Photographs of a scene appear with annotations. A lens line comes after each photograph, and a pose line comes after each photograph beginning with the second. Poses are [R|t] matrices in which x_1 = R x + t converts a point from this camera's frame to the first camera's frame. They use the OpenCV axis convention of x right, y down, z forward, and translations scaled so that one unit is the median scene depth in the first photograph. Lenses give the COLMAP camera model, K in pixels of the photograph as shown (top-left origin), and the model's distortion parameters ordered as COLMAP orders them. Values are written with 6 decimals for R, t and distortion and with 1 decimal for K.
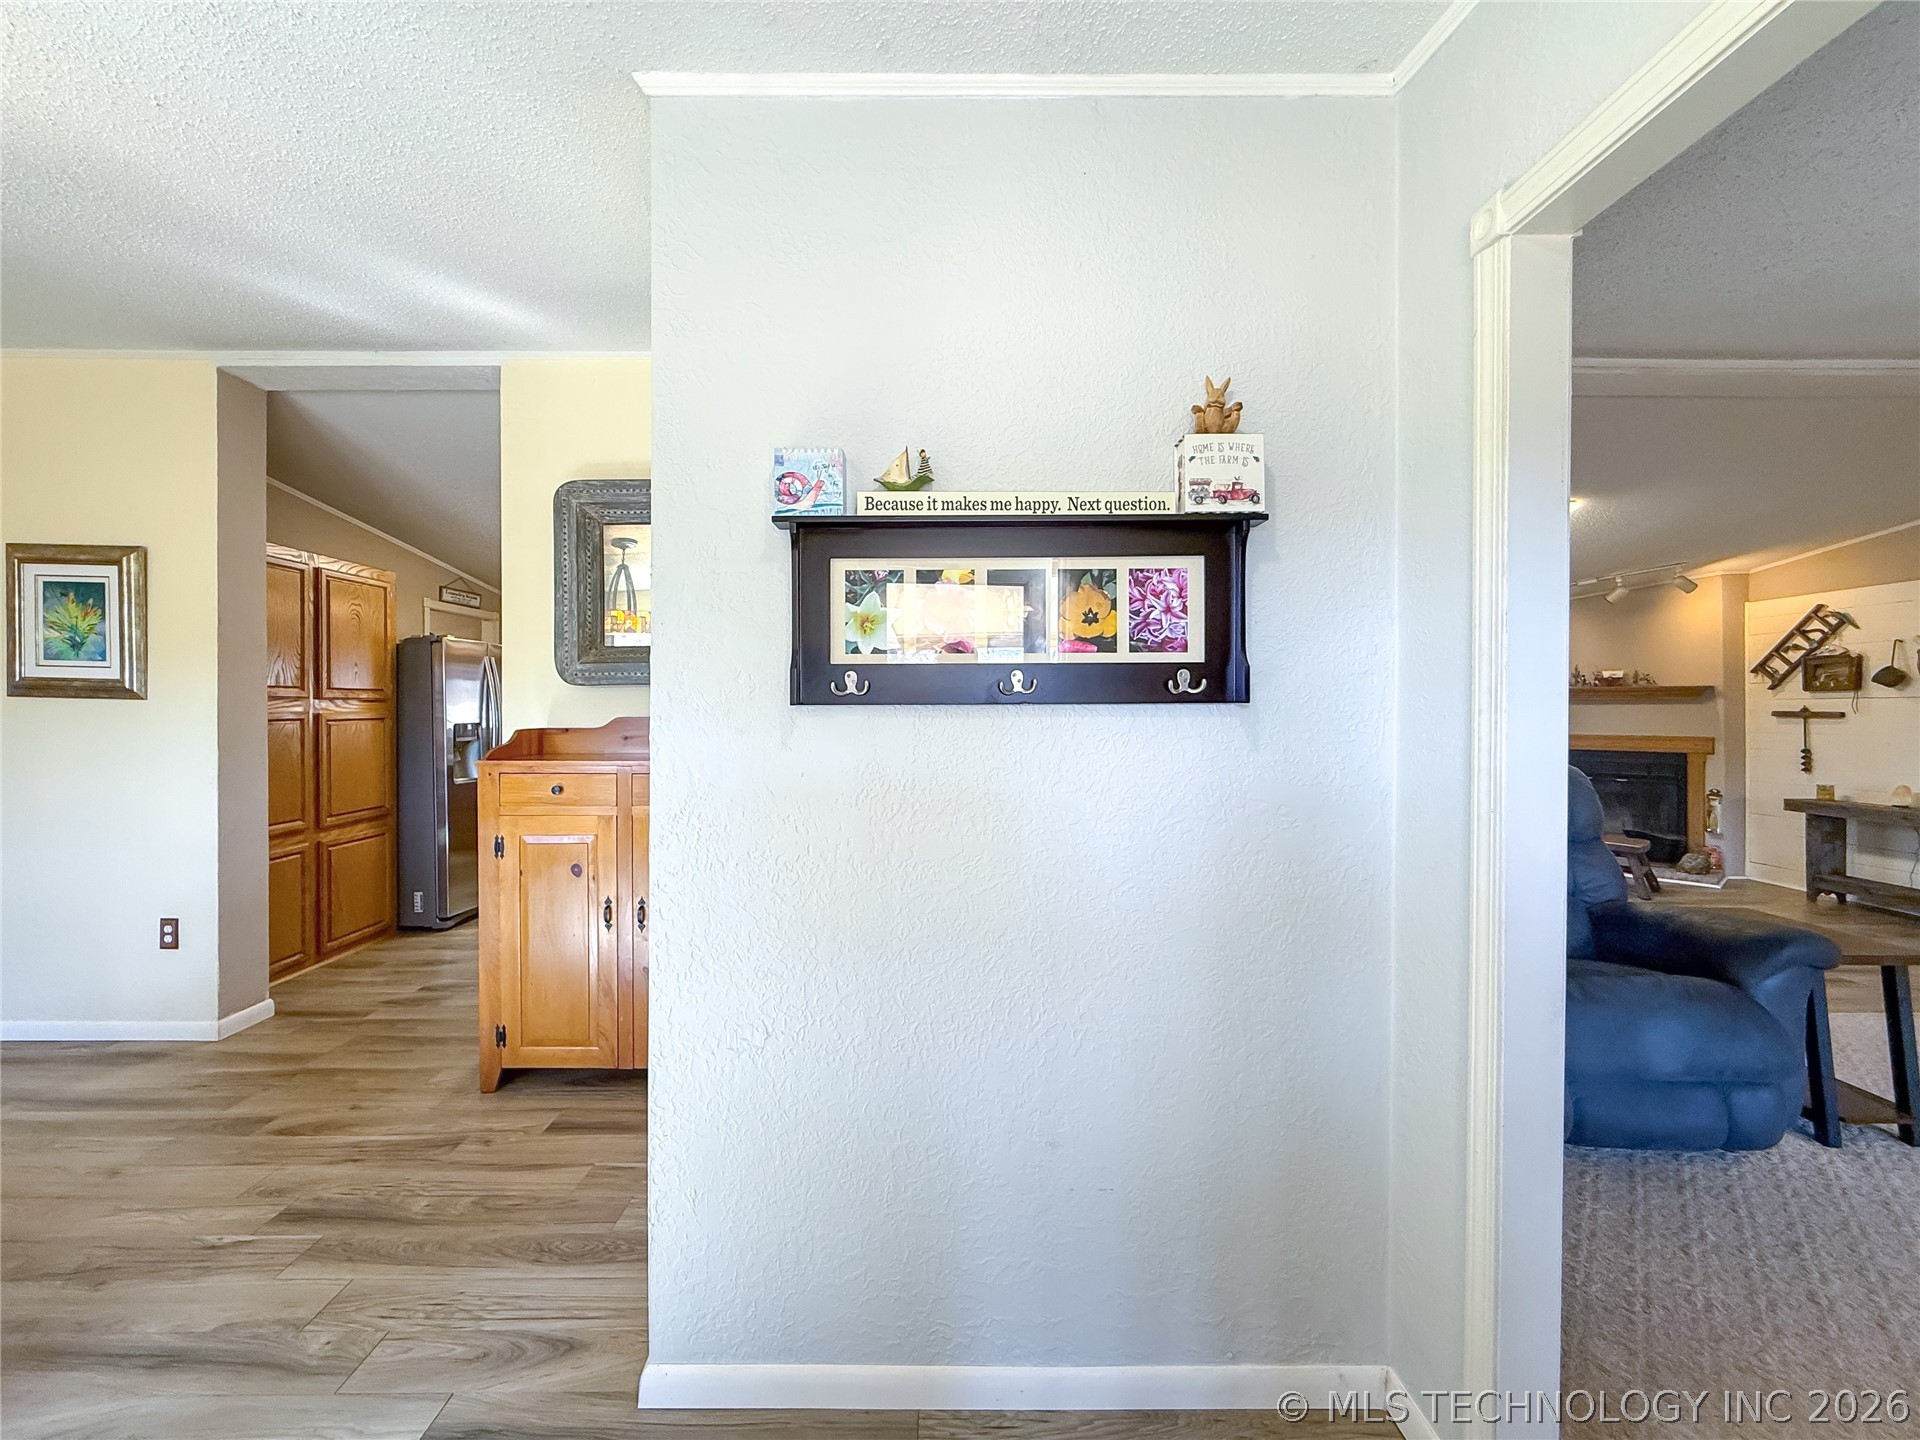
lens RADIAL K [[766.5, 0, 944.7], [0, 766.5, 710.1], [0, 0, 1]] dist [-0.001286, 0.000413]
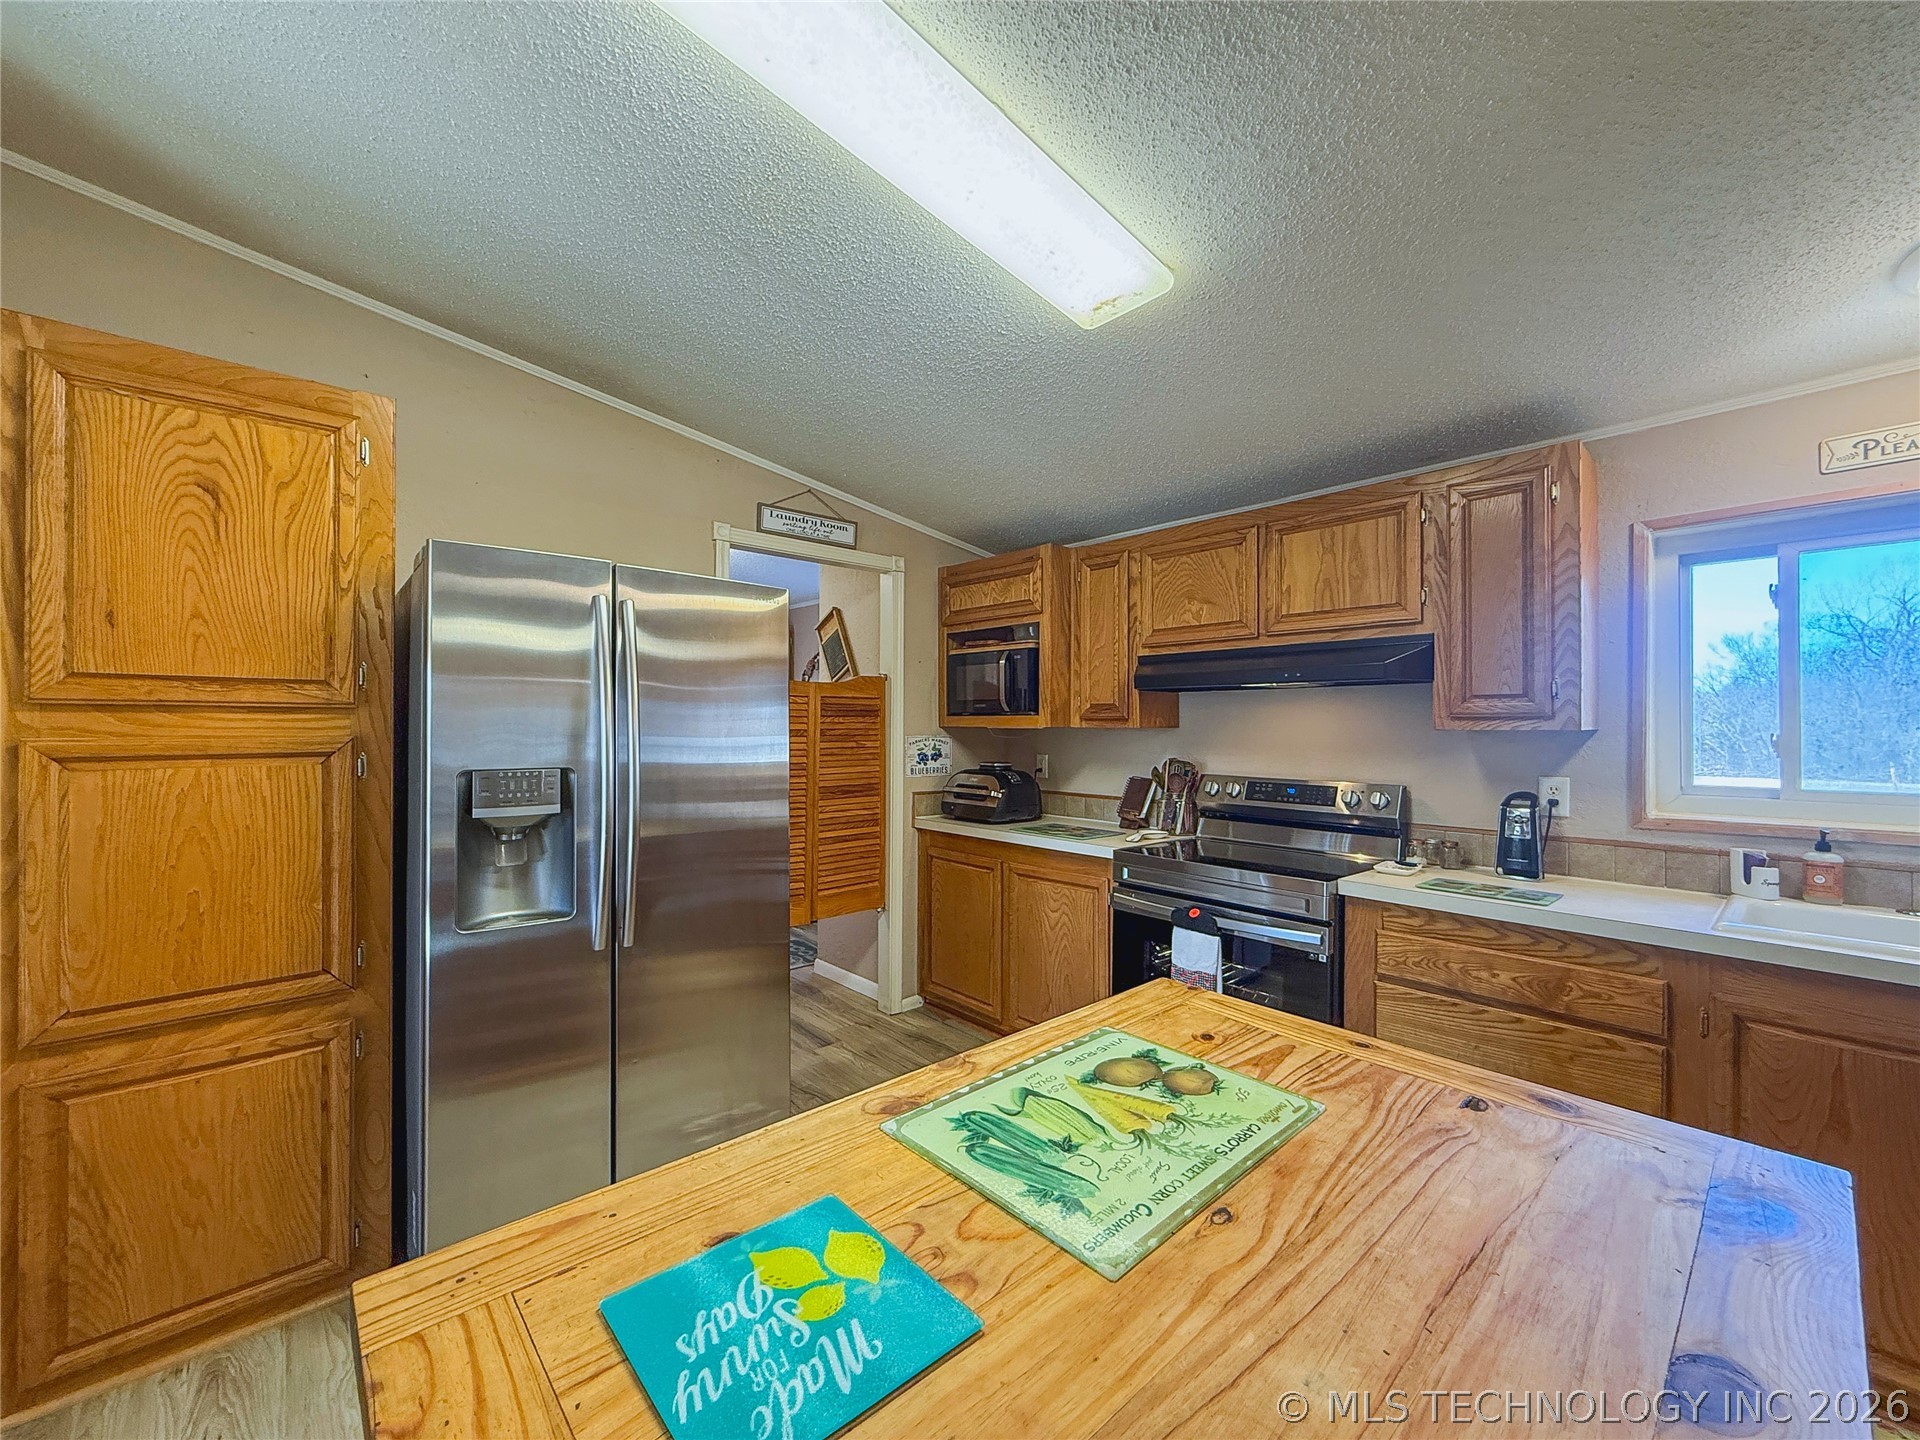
lens RADIAL K [[766.5, 0, 942.7], [0, 766.5, 720.9], [0, 0, 1]] dist [-0.001286, 0.000413]
pose [[0.655744, -0.003227, -0.754976, -0.174962], [-0.008839, 0.999890, -0.011951, -0.003193], [0.754932, 0.014510, 0.655643, 0.787594]]
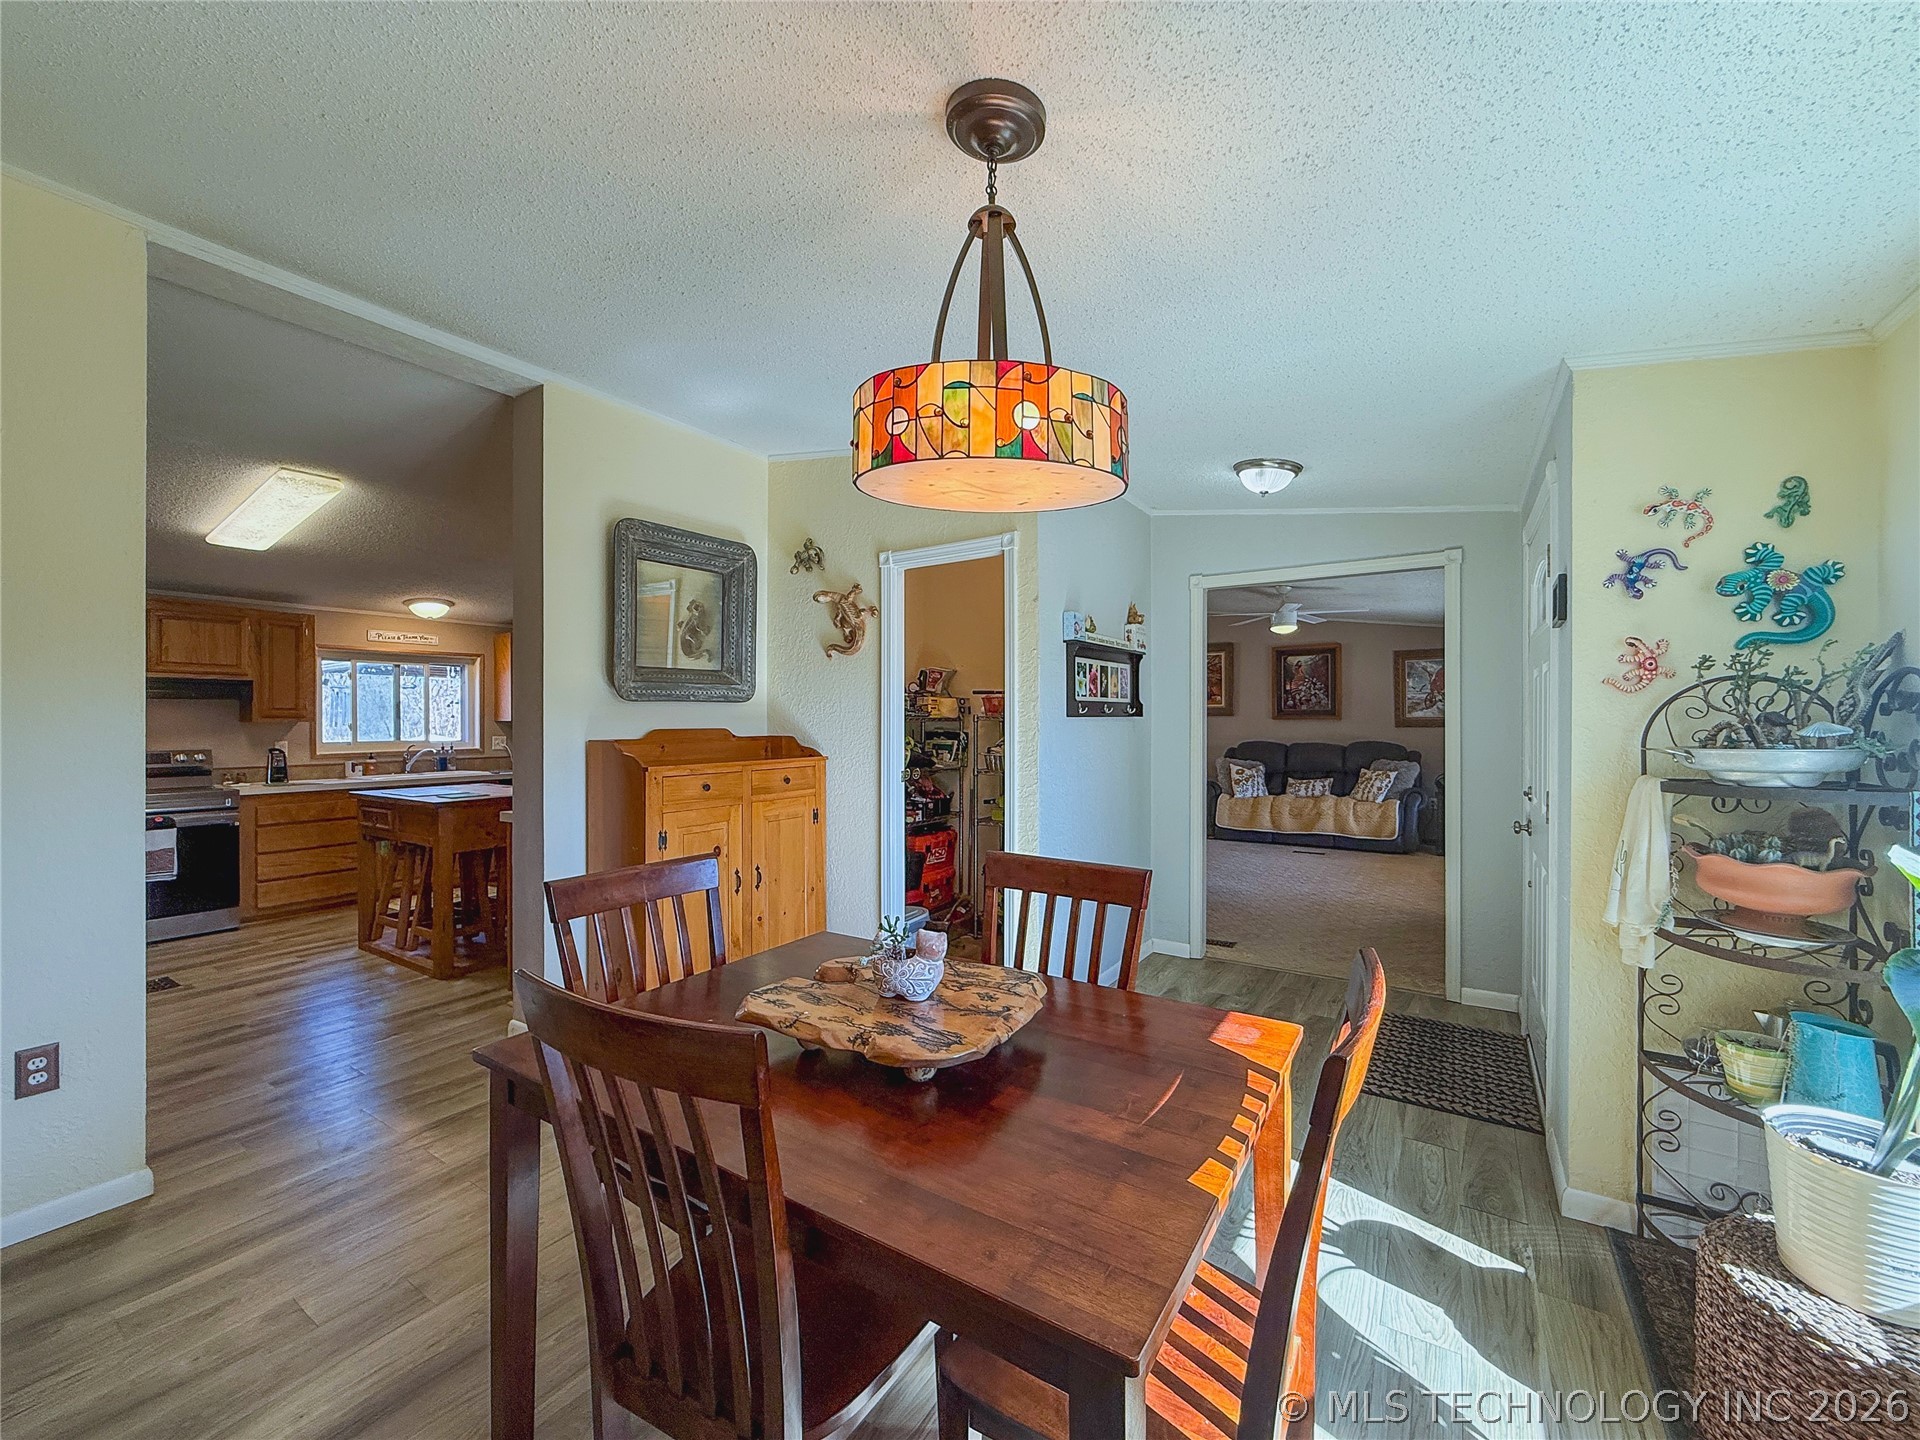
lens RADIAL K [[766.5, 0, 952.8], [0, 766.5, 721.7], [0, 0, 1]] dist [-0.001286, 0.000413]
pose [[0.552692, -0.003333, 0.833379, -0.636199], [0.007824, 0.999969, -0.001190, 0.001683], [-0.833349, 0.007178, 0.552701, -0.004034]]
